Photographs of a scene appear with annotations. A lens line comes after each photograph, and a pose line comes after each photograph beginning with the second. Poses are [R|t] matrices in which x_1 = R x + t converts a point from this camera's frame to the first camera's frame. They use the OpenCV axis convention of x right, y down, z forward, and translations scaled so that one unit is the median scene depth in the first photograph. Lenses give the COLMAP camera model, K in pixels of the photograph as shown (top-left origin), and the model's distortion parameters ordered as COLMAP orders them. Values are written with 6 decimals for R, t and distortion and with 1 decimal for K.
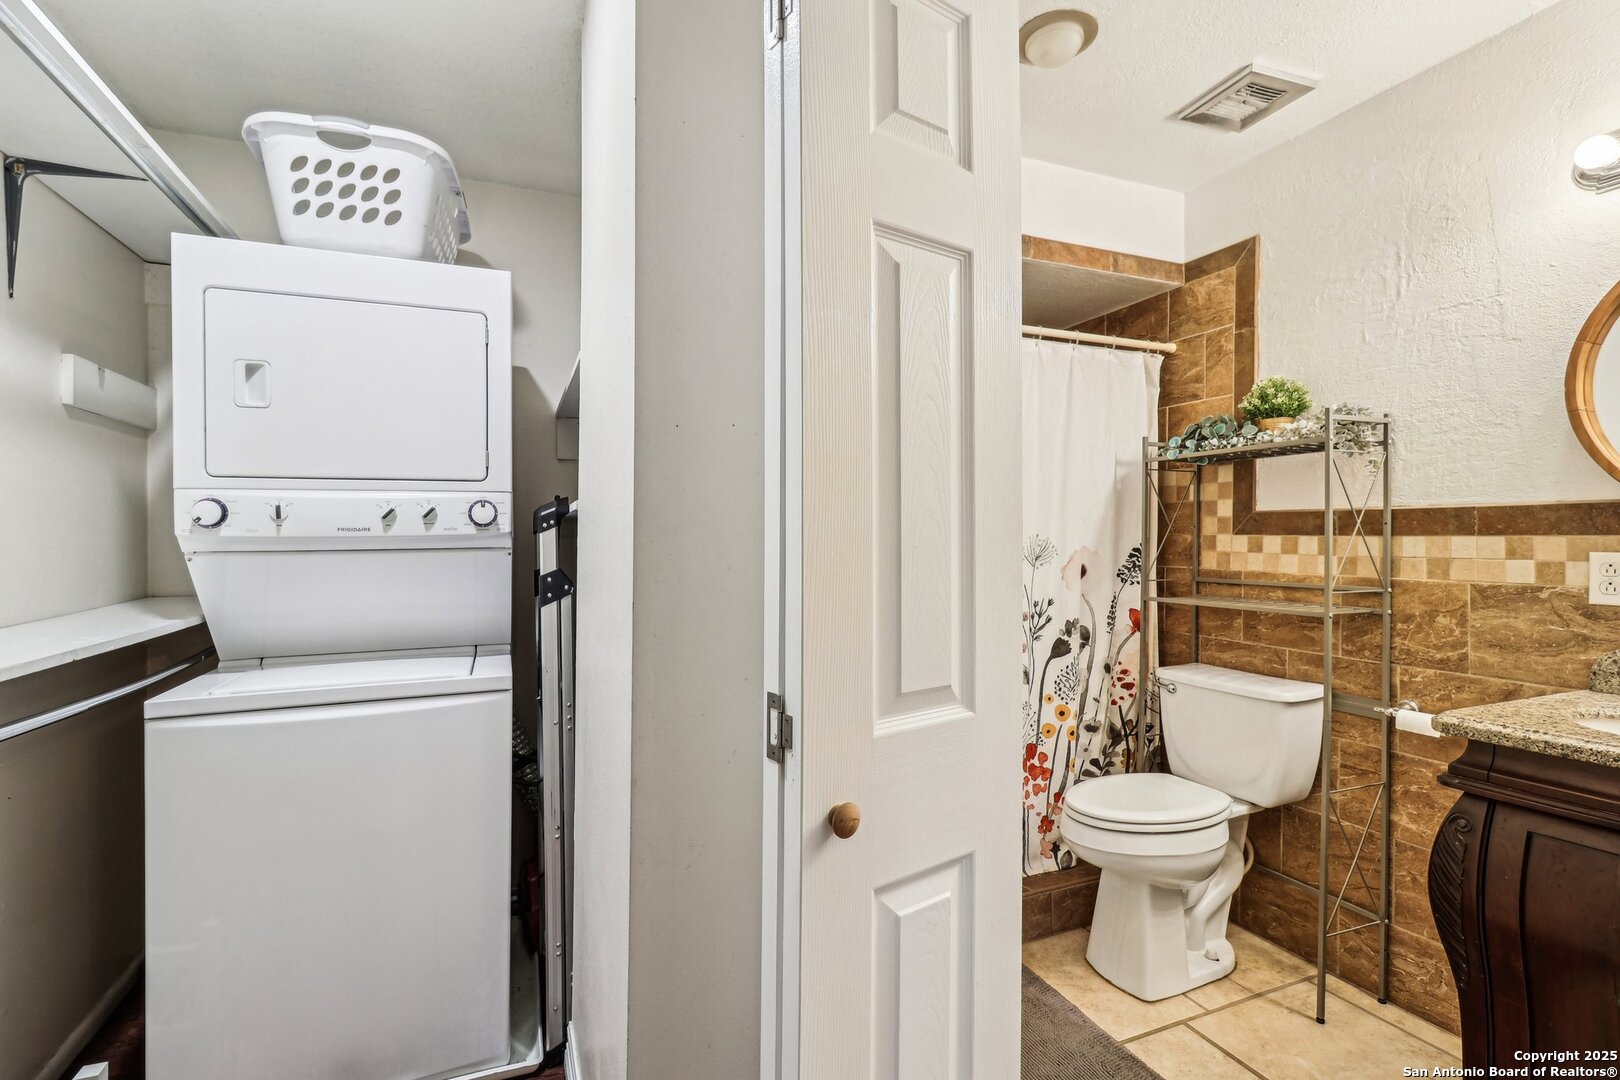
lens RADIAL K [[760.1, 0, 793.5], [0, 760.1, 543.7], [0, 0, 1]] dist [-0.005659, 0.001556]
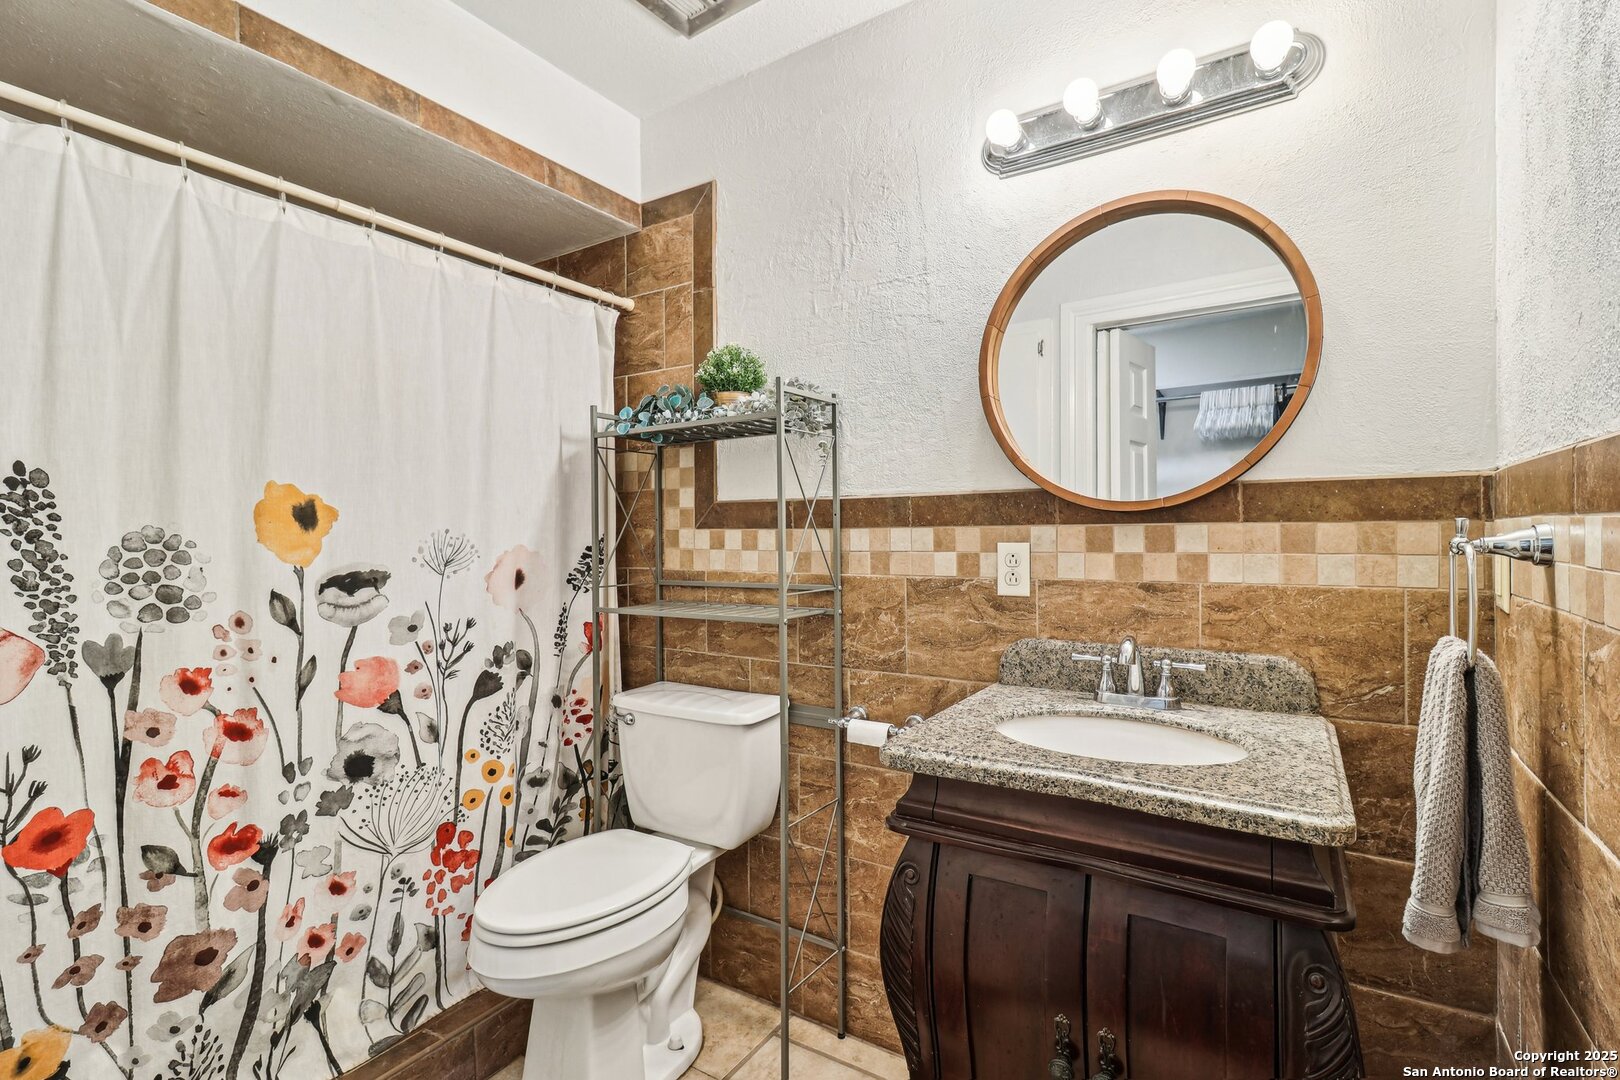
lens RADIAL K [[760.1, 0, 816.7], [0, 760.1, 534.2], [0, 0, 1]] dist [-0.005659, 0.001556]
pose [[0.809563, -0.007048, 0.586991, 0.205570], [0.014221, 0.999870, -0.007608, 0.002825], [-0.586861, 0.014507, 0.809558, 0.248191]]
